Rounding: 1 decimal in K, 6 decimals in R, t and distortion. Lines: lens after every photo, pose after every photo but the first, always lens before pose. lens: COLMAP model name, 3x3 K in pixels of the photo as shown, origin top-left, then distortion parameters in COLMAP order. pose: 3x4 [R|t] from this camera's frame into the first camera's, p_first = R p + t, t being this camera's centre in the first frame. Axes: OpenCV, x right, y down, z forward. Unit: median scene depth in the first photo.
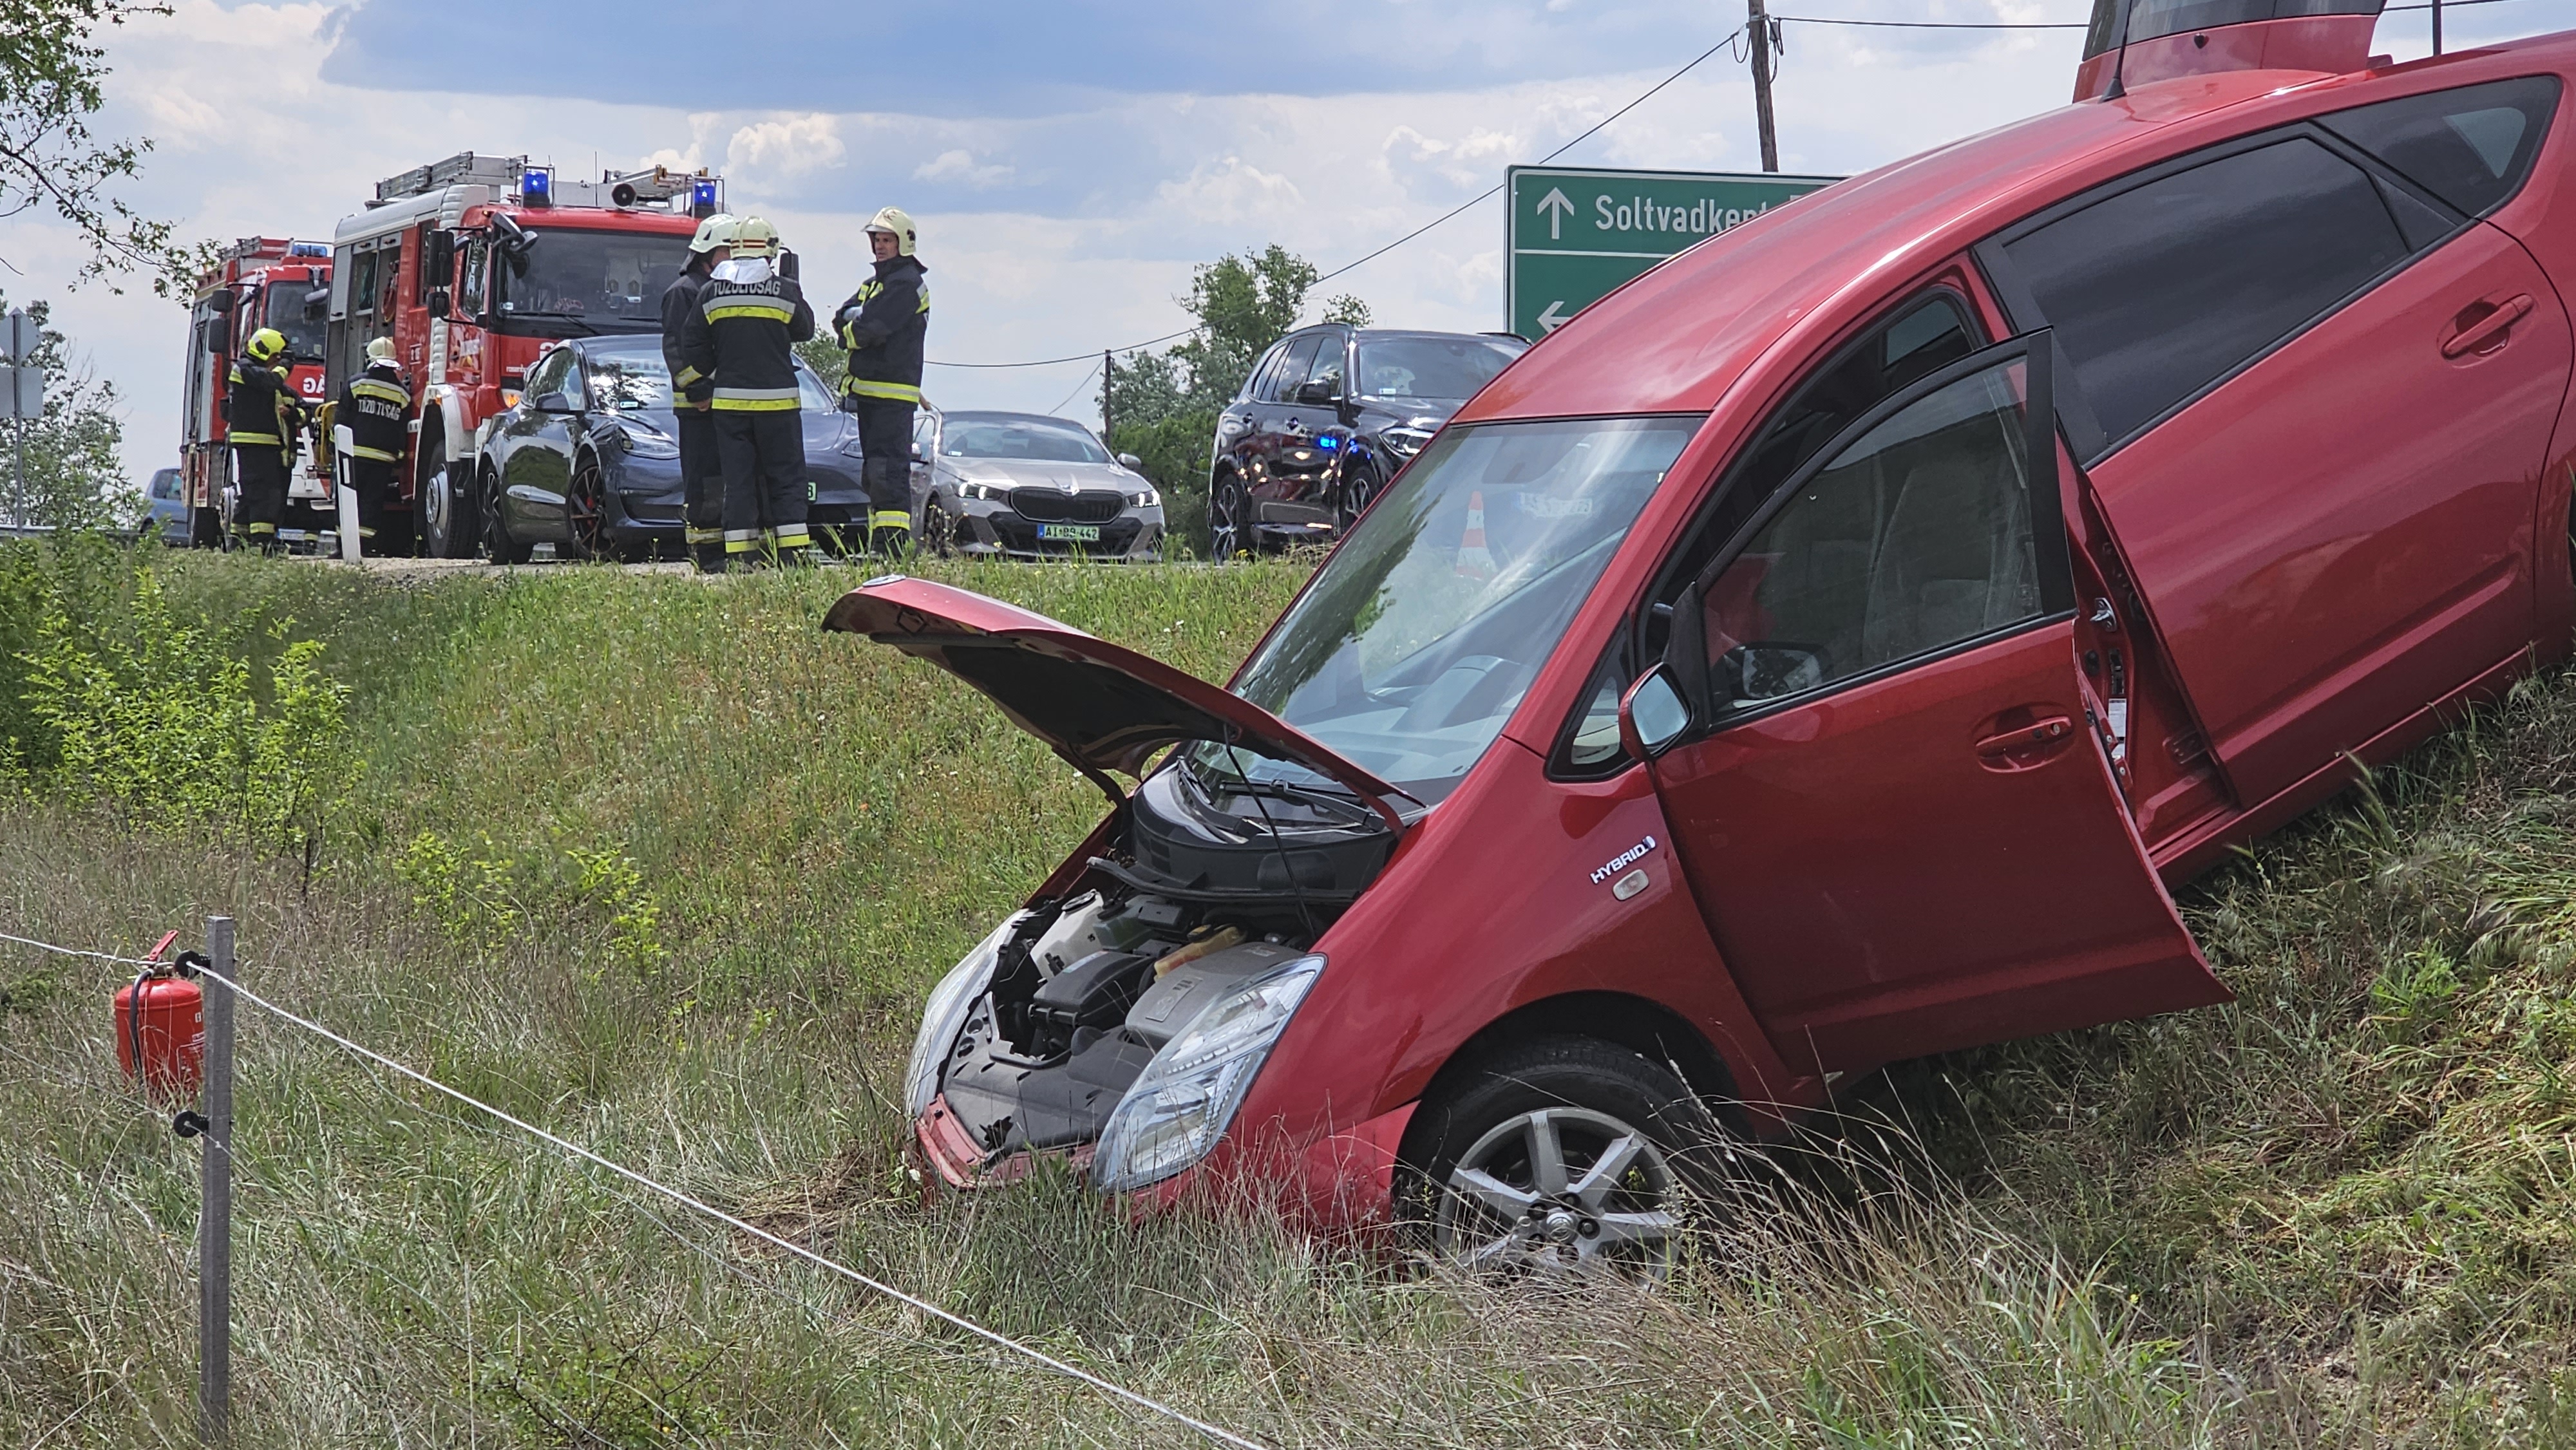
lens RADIAL K [[5356.9, 0, 1349.2], [0, 5356.9, 732.6], [0, 0, 1]] dist [-0.548653, 8.025851]
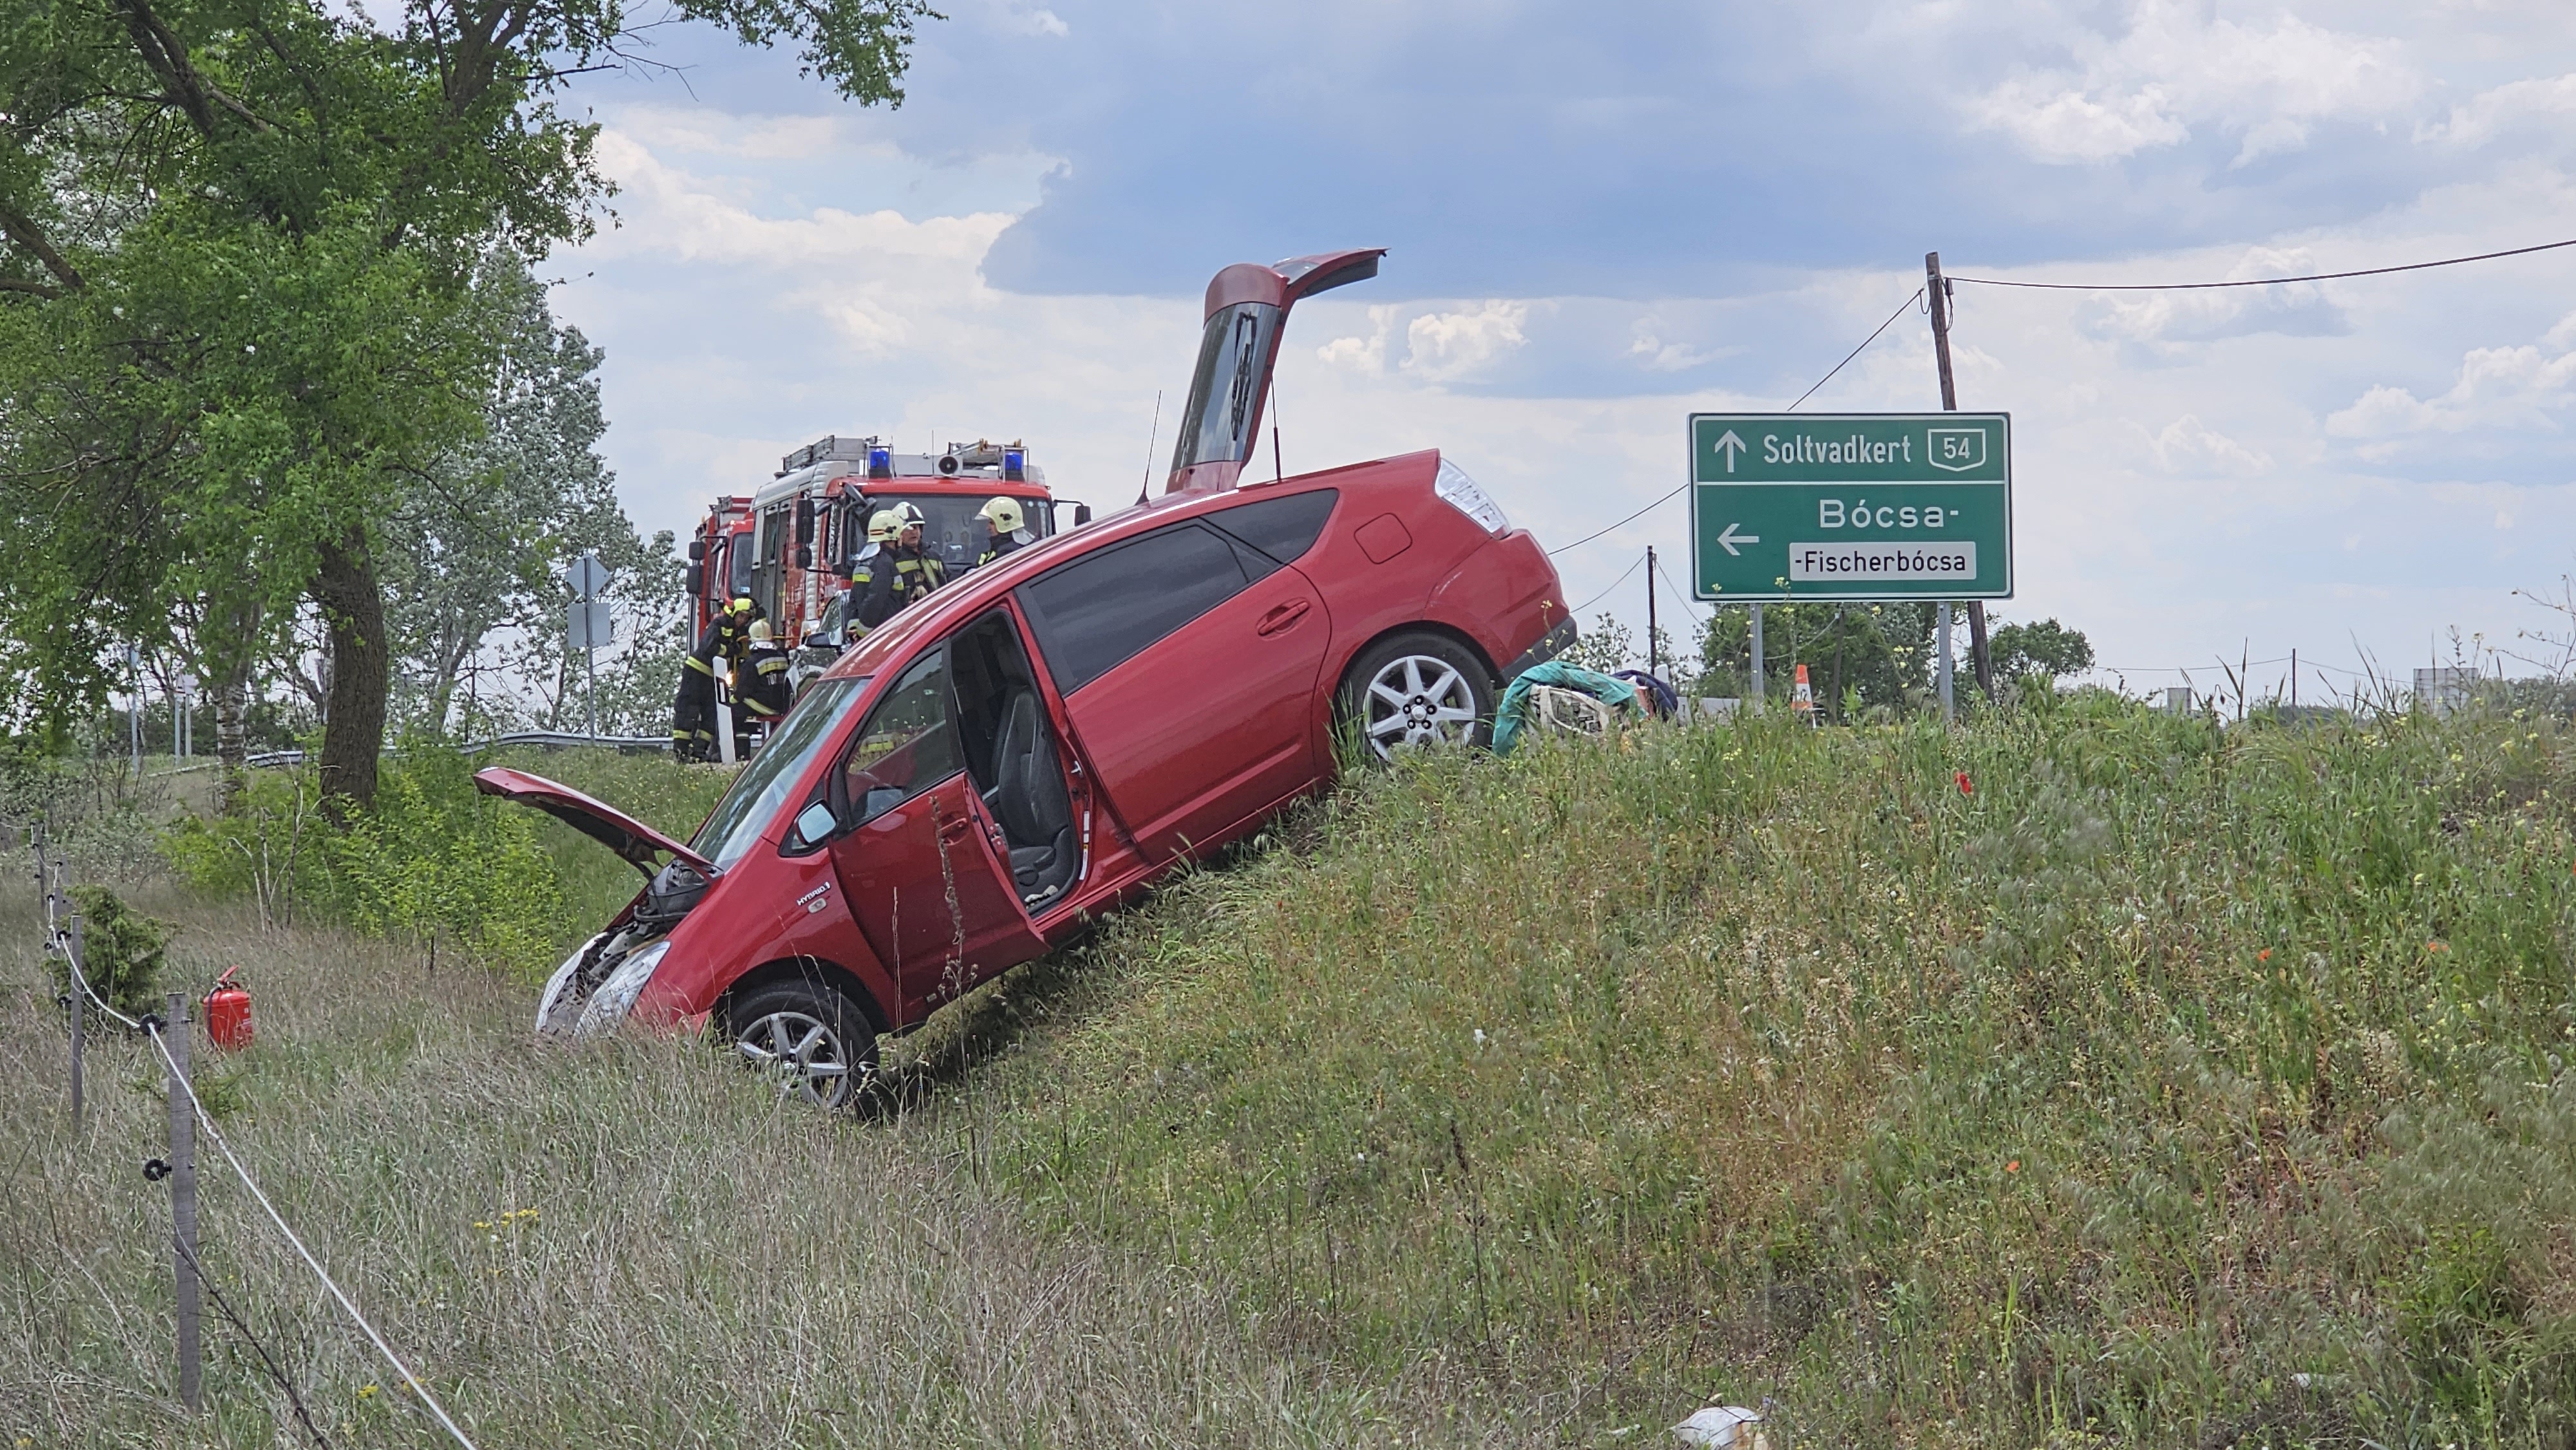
lens RADIAL K [[5356.9, 0, 1349.2], [0, 5356.9, 732.6], [0, 0, 1]] dist [-0.548653, 8.025851]
pose [[0.991227, -0.027138, -0.129357, 0.458229], [0.022644, 0.999092, -0.036087, 0.035360], [0.130219, 0.032841, 0.990941, -0.898635]]
